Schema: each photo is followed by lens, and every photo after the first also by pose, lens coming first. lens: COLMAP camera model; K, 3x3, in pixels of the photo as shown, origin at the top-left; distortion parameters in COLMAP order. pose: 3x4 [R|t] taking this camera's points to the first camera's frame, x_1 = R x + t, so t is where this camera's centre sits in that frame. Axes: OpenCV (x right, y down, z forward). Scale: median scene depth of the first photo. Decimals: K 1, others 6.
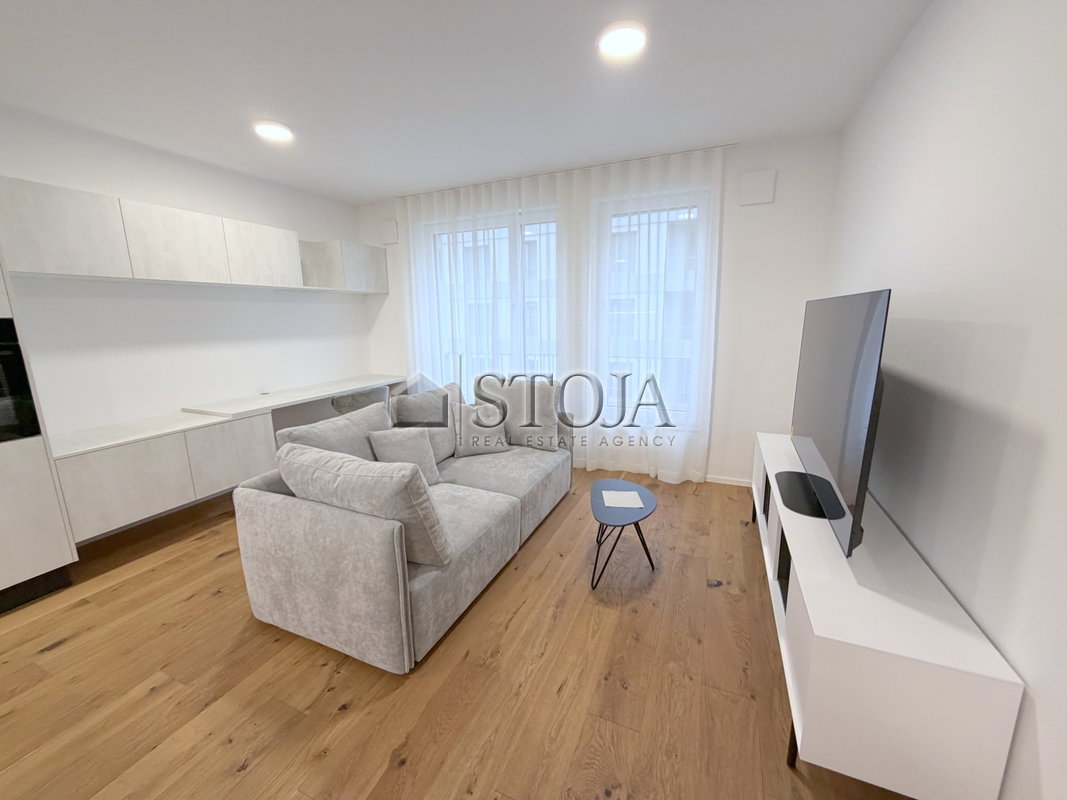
lens RADIAL K [[423.2, 0, 530.0], [0, 423.2, 398.5], [0, 0, 1]] dist [0.000950, -0.000488]
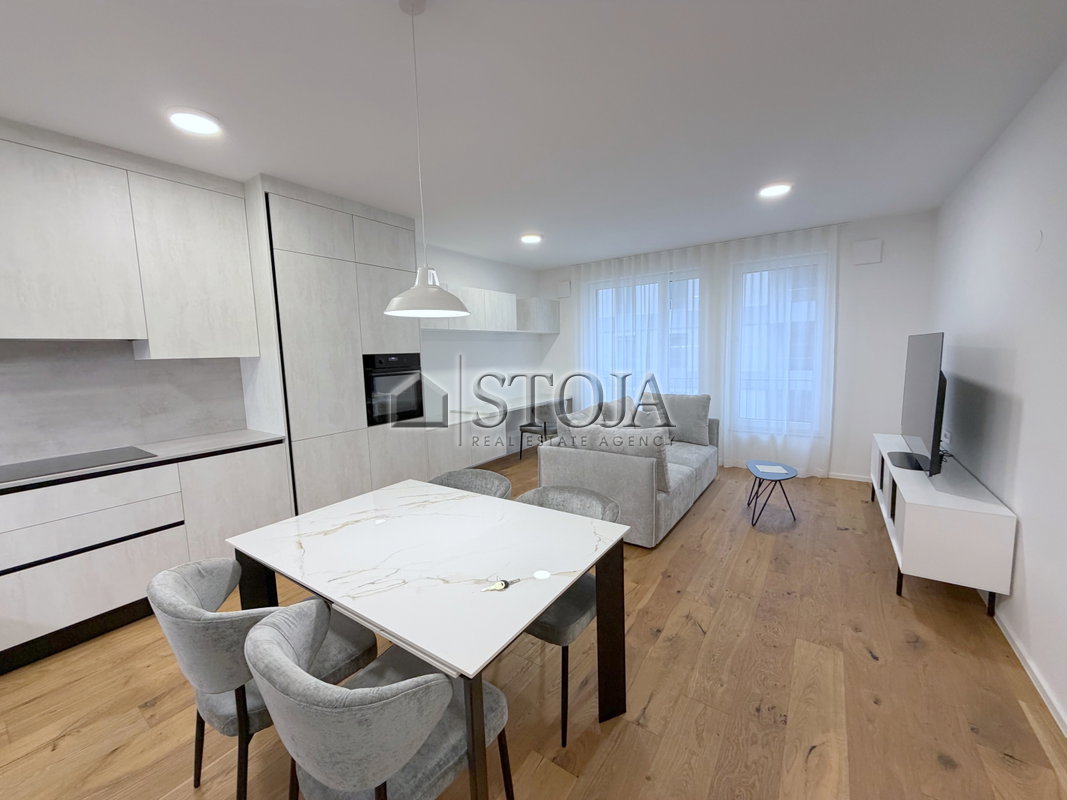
lens RADIAL K [[423.2, 0, 530.4], [0, 423.2, 398.3], [0, 0, 1]] dist [0.000950, -0.000488]
pose [[0.981430, 0.010185, -0.191551, -0.346816], [-0.025090, 0.996826, -0.075548, 0.128869], [0.190174, 0.078951, 0.978571, -0.668295]]
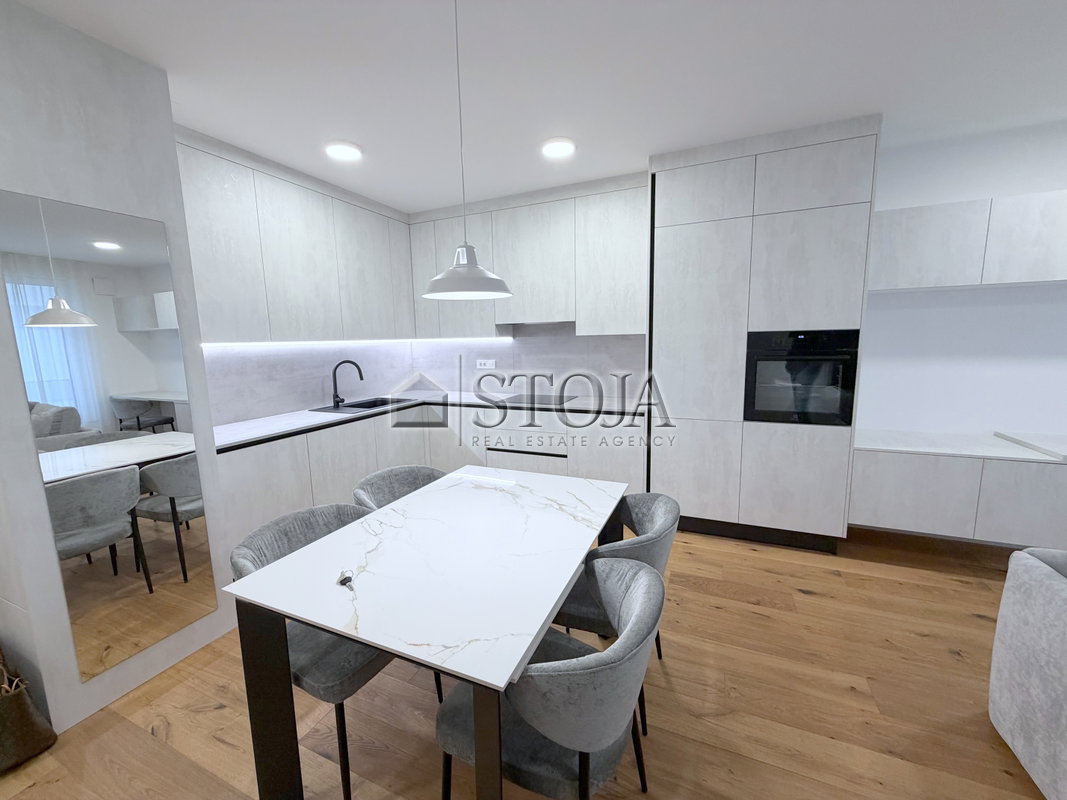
lens RADIAL K [[423.2, 0, 531.1], [0, 423.2, 398.9], [0, 0, 1]] dist [0.000950, -0.000488]
pose [[0.004865, 0.156579, -0.987653, 0.009738], [-0.171700, 0.973128, 0.153430, -0.017442], [0.985137, 0.168834, 0.031619, 0.057150]]
